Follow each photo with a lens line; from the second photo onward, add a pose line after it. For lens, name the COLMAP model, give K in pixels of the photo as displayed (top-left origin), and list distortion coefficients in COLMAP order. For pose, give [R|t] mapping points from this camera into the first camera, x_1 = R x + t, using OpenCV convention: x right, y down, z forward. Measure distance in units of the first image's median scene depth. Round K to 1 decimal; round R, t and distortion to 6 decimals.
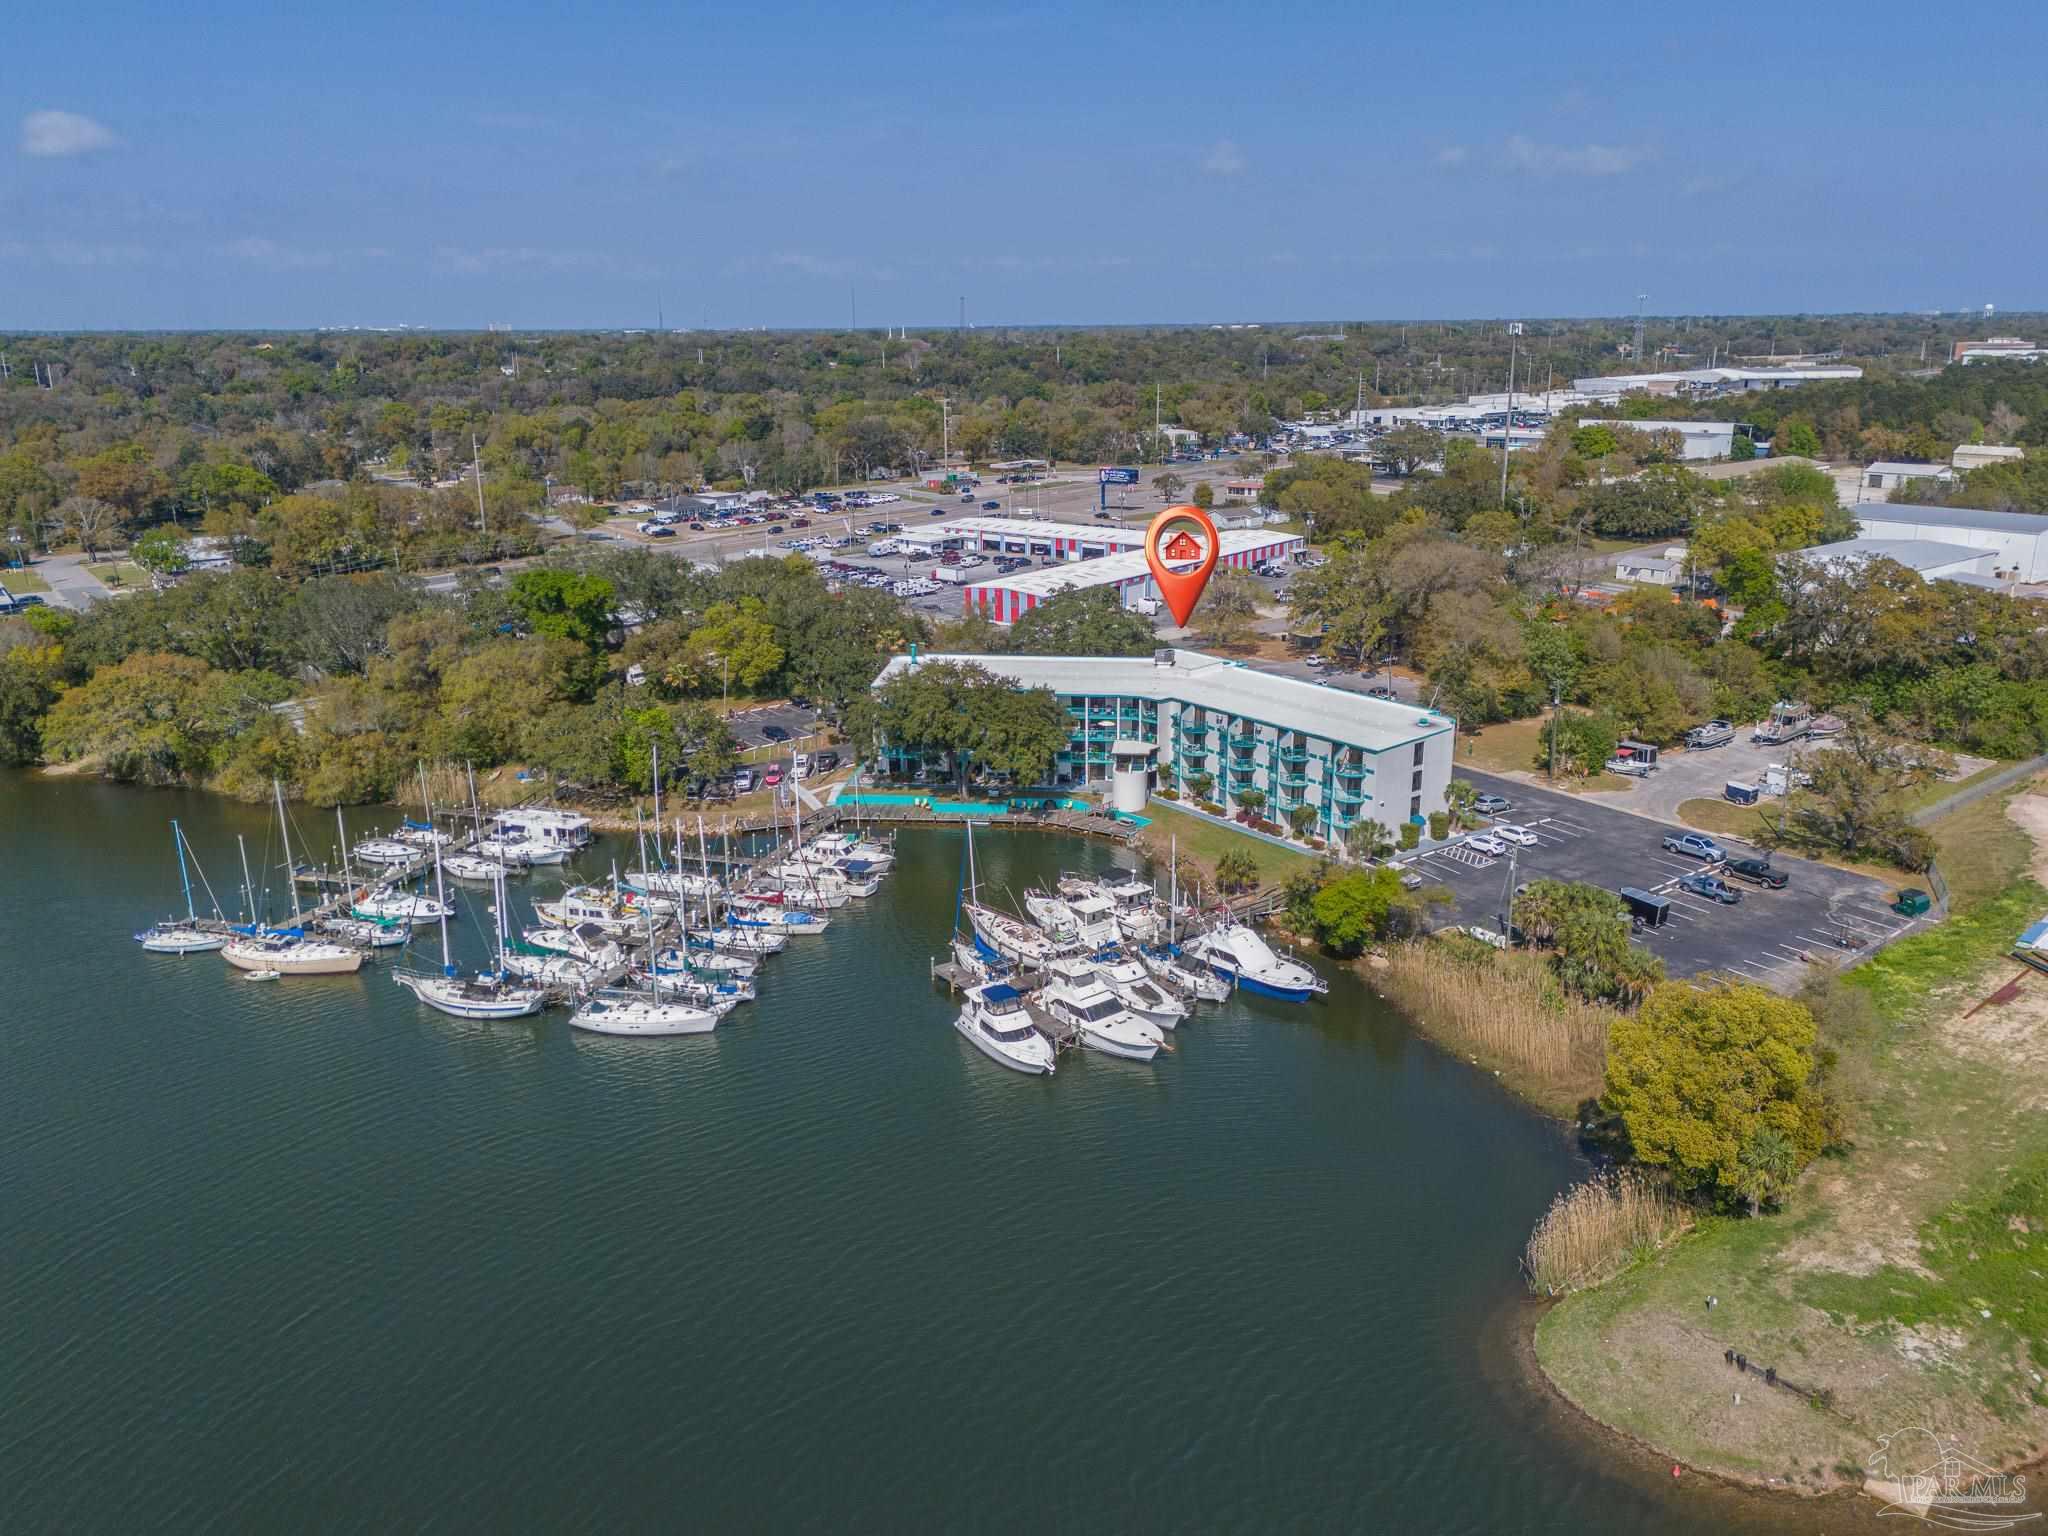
lens RADIAL K [[1542.1, 0, 1024.0], [0, 1542.1, 768.0], [0, 0, 1]] dist [0.074920, -0.064897]
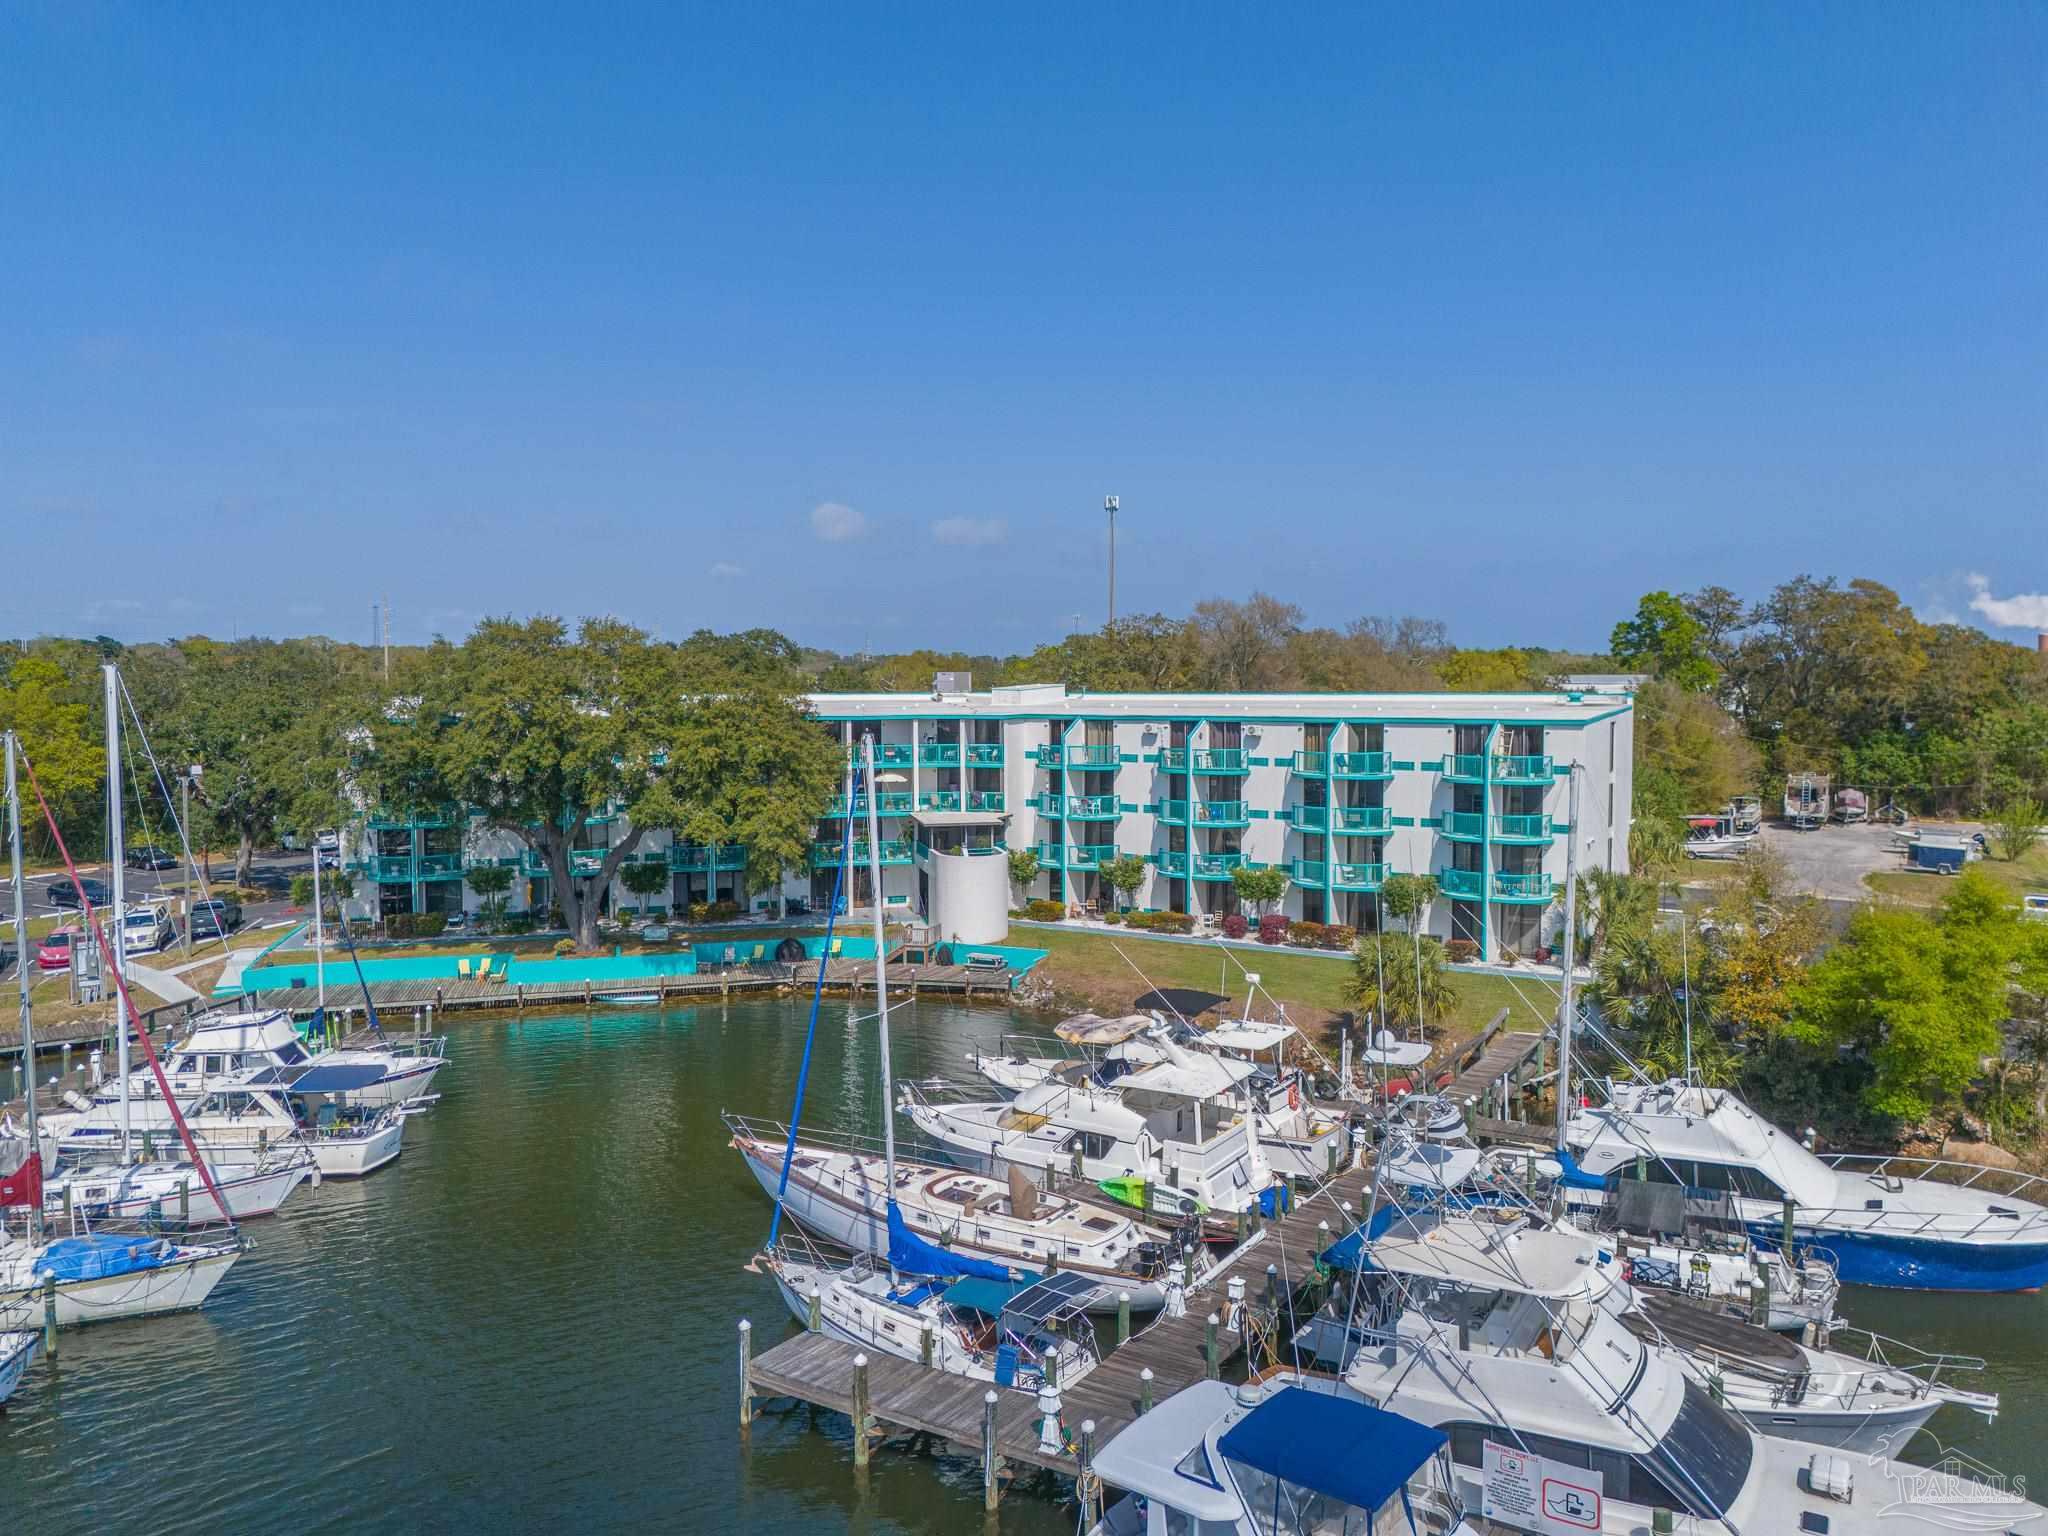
lens RADIAL K [[1542.1, 0, 1024.0], [0, 1542.1, 768.0], [0, 0, 1]] dist [0.074920, -0.064897]
pose [[0.934442, -0.017427, 0.355690, -0.084207], [0.096348, 0.973923, -0.205403, 0.076708], [-0.342835, 0.226207, 0.911754, 0.613496]]
